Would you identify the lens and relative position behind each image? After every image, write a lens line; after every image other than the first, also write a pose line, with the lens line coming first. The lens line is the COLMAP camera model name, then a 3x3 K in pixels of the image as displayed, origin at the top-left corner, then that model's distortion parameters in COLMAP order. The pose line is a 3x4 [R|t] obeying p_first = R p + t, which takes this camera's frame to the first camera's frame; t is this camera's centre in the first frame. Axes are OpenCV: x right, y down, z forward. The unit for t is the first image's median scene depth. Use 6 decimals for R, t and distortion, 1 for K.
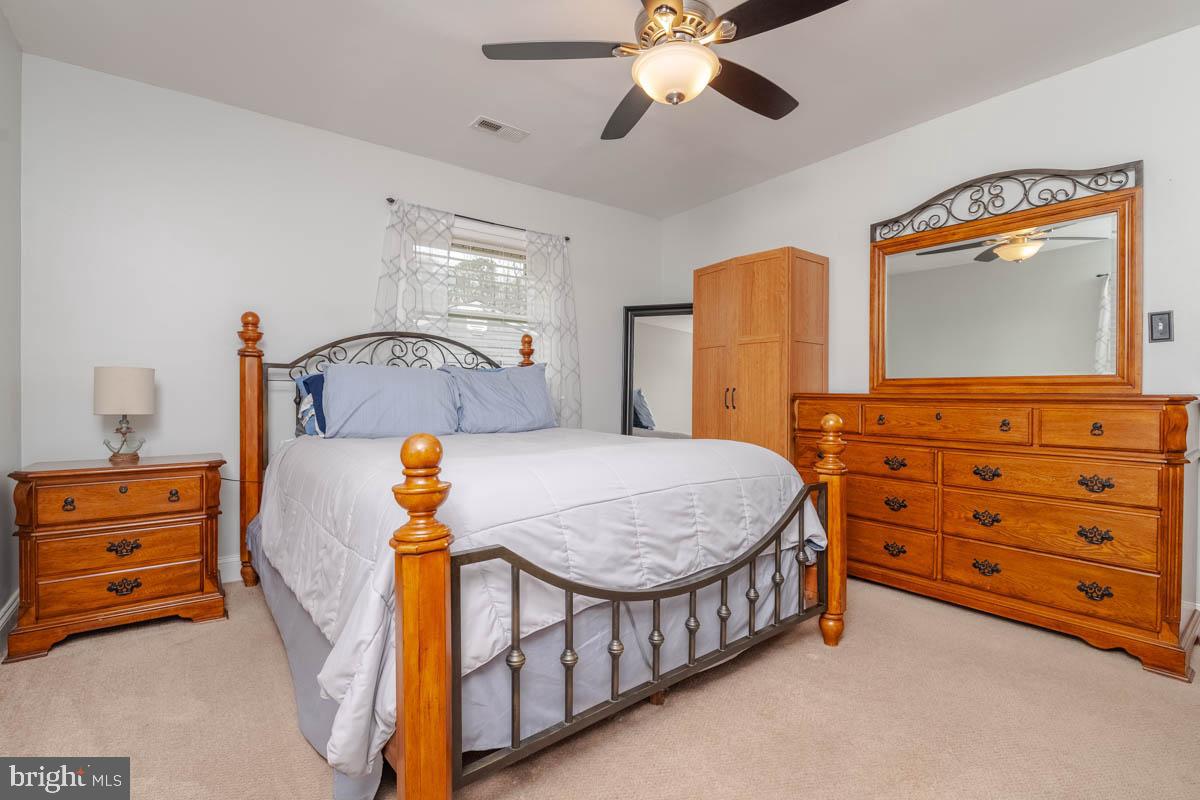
lens RADIAL K [[564.7, 0, 581.7], [0, 564.7, 399.2], [0, 0, 1]] dist [0.001874, -0.000191]
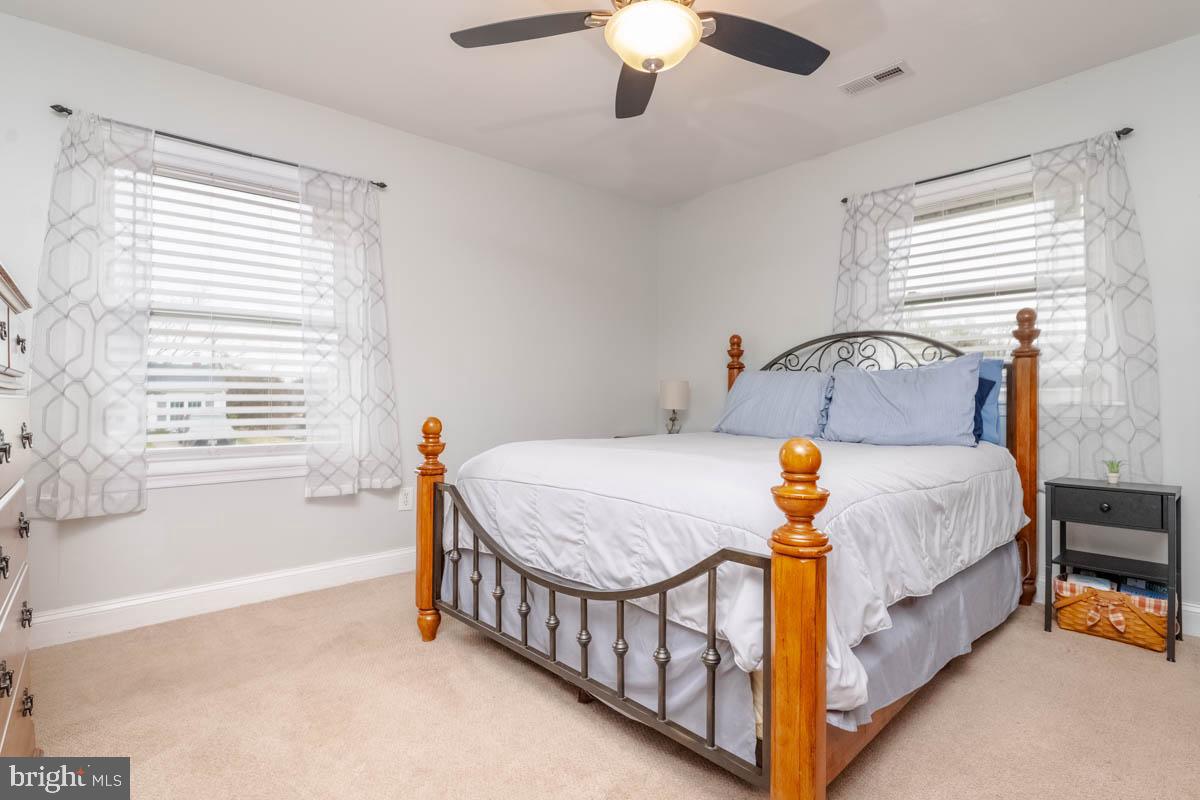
lens RADIAL K [[575.9, 0, 607.1], [0, 575.9, 396.3], [0, 0, 1]] dist [-0.001501, 0.000073]
pose [[0.103571, -0.002039, -0.994620, 0.707740], [-0.007457, 0.999968, -0.002826, -0.005249], [0.994594, 0.007709, 0.103553, 0.561133]]
